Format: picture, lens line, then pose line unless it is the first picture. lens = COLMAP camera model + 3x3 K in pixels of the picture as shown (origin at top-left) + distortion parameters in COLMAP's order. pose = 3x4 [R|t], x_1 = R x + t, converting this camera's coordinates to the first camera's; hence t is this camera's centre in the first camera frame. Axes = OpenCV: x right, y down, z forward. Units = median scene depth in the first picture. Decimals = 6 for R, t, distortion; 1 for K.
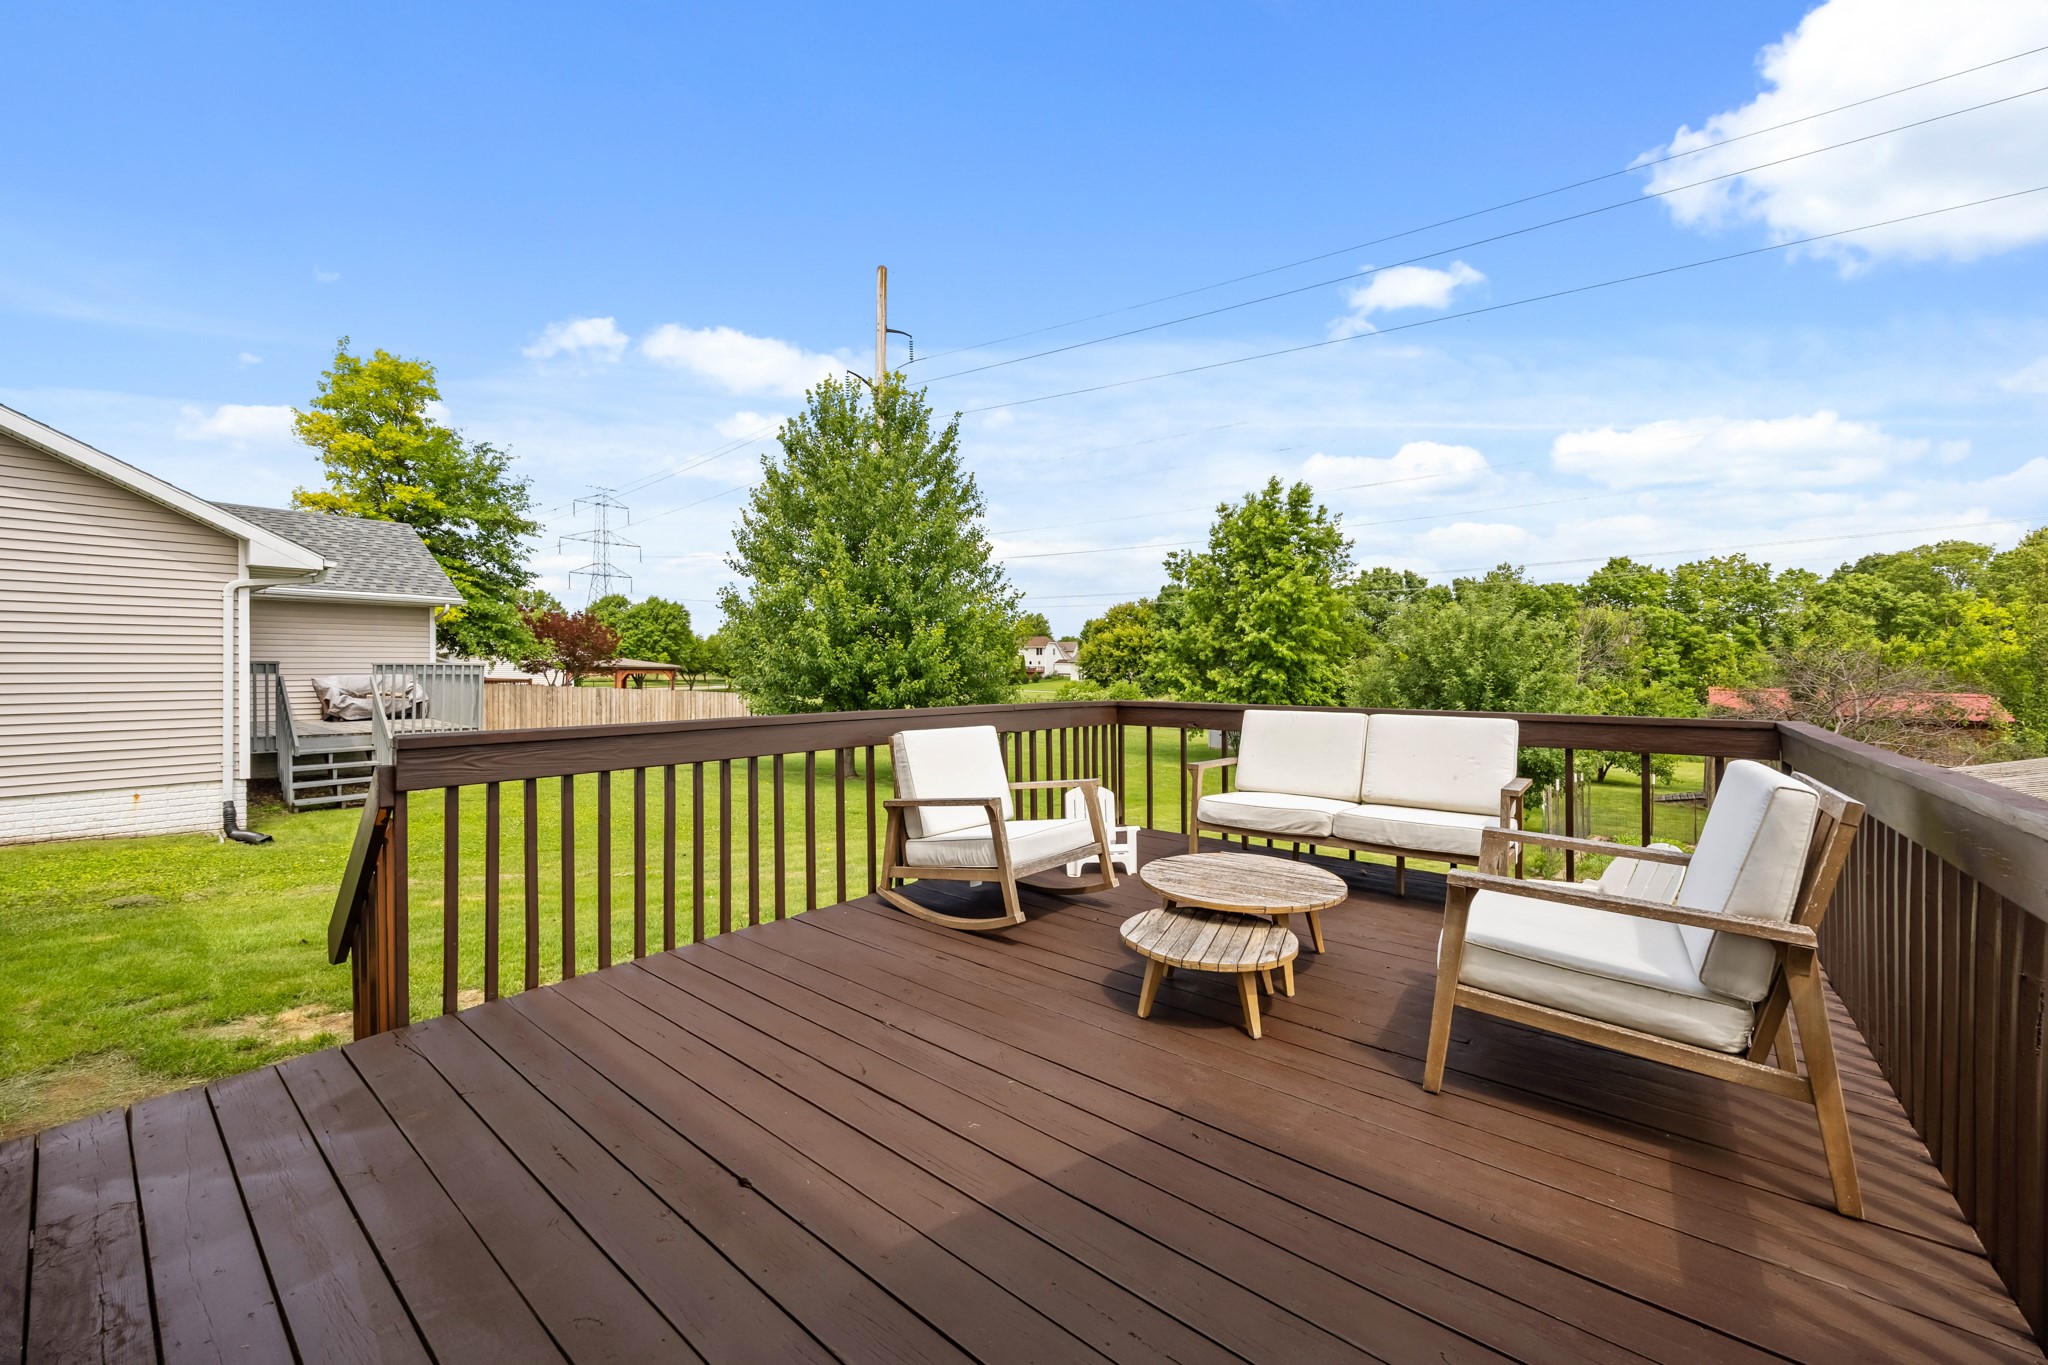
lens RADIAL K [[775.5, 0, 1036.3], [0, 775.5, 668.9], [0, 0, 1]] dist [-0.004328, 0.000230]
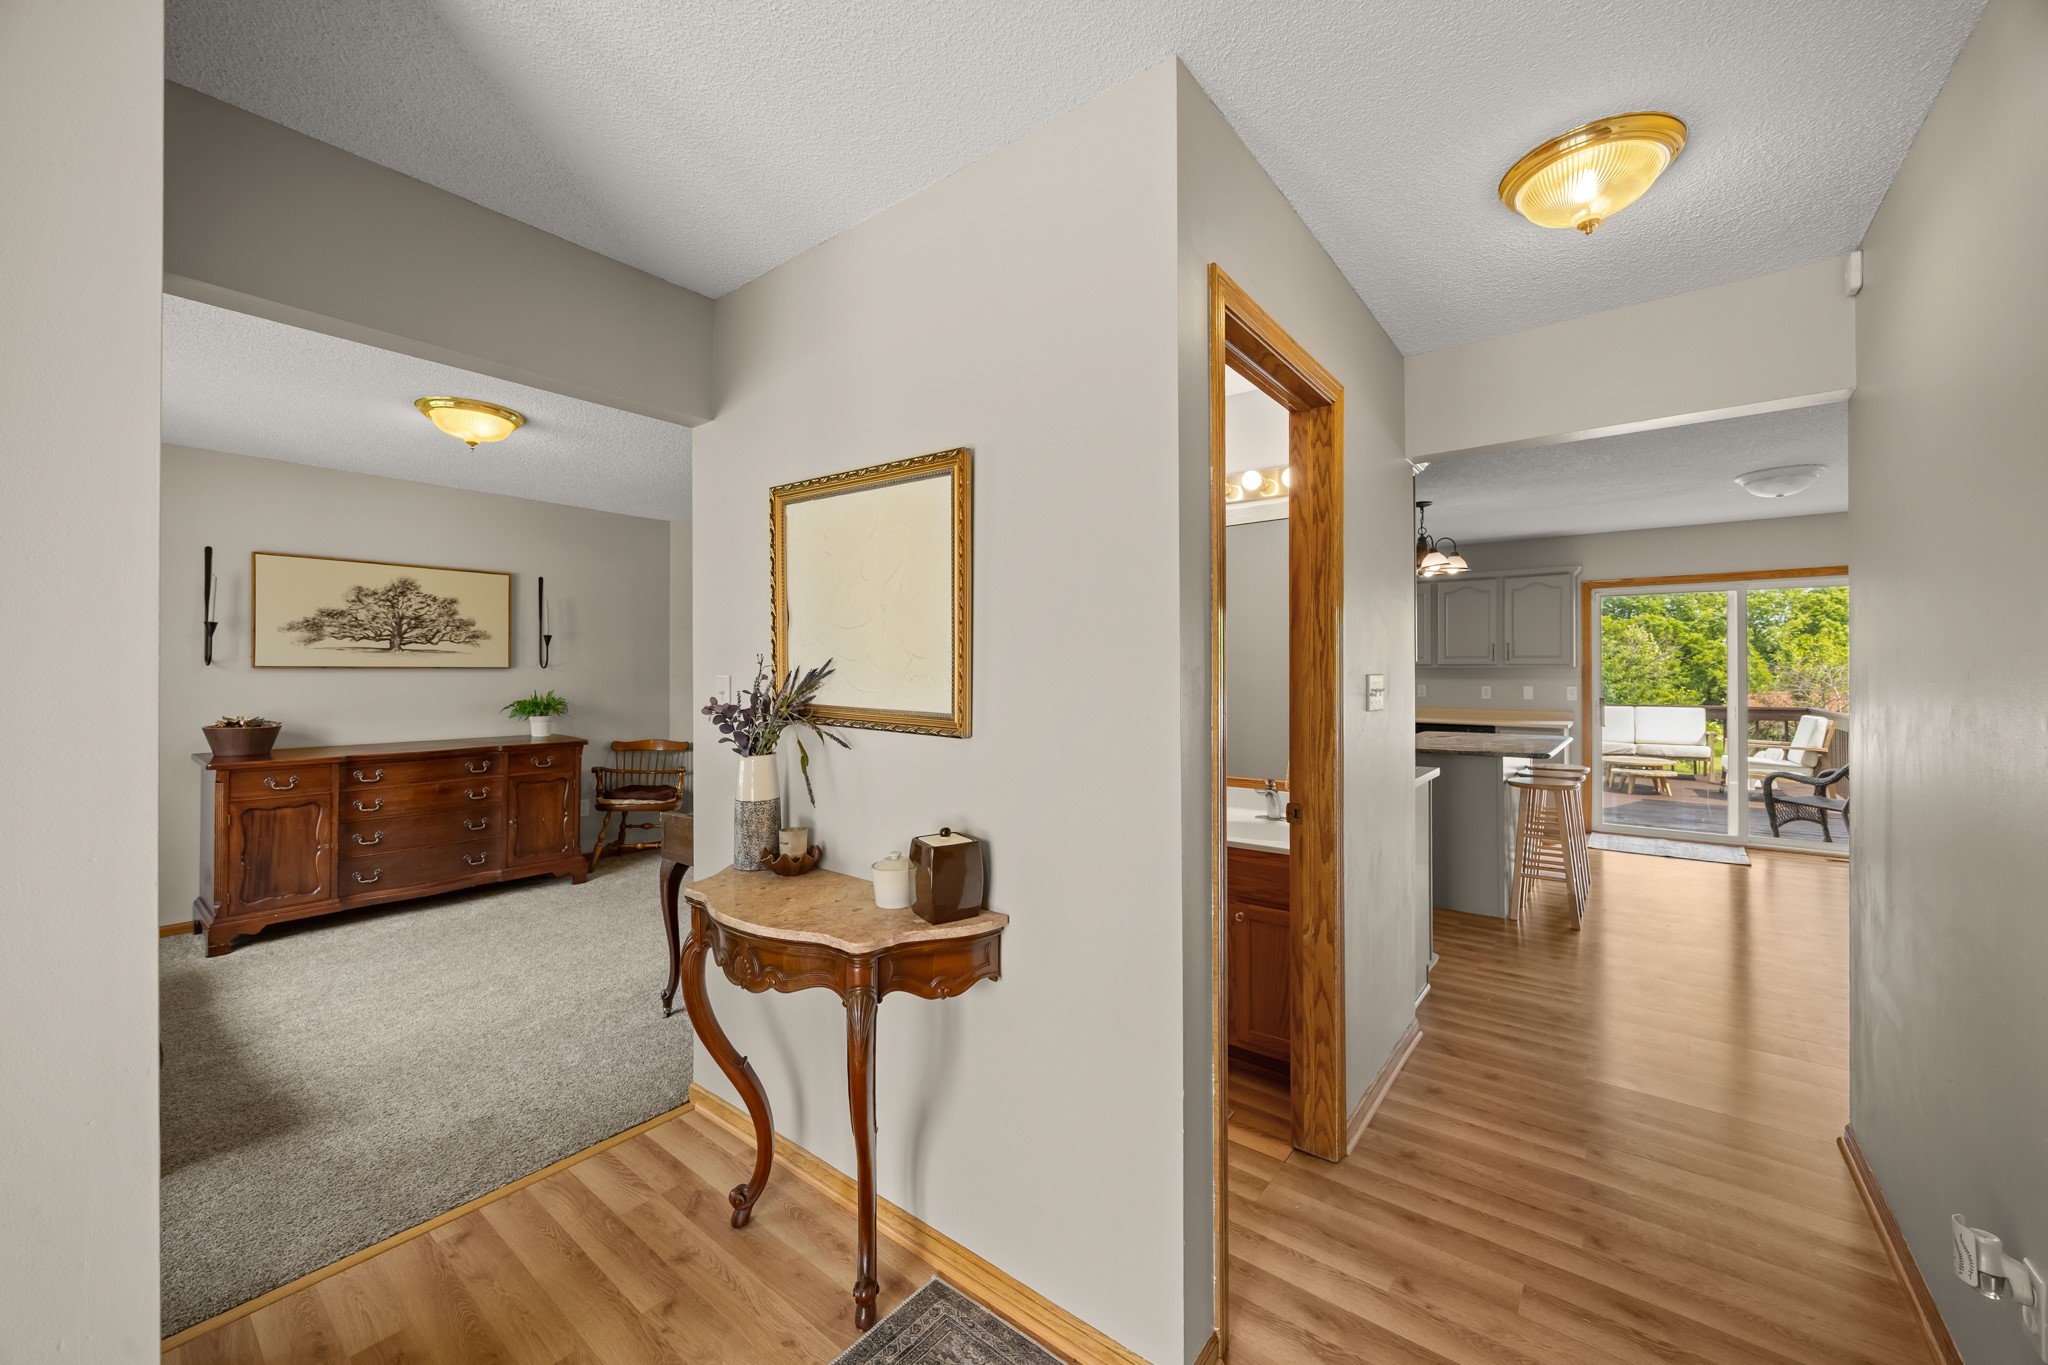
lens RADIAL K [[775.5, 0, 1026.7], [0, 775.5, 667.6], [0, 0, 1]] dist [-0.004328, 0.000230]
pose [[0.999988, -0.003015, 0.003790, -0.116728], [0.003038, 0.999977, -0.006062, -0.003893], [-0.003772, 0.006073, 0.999974, -0.110634]]
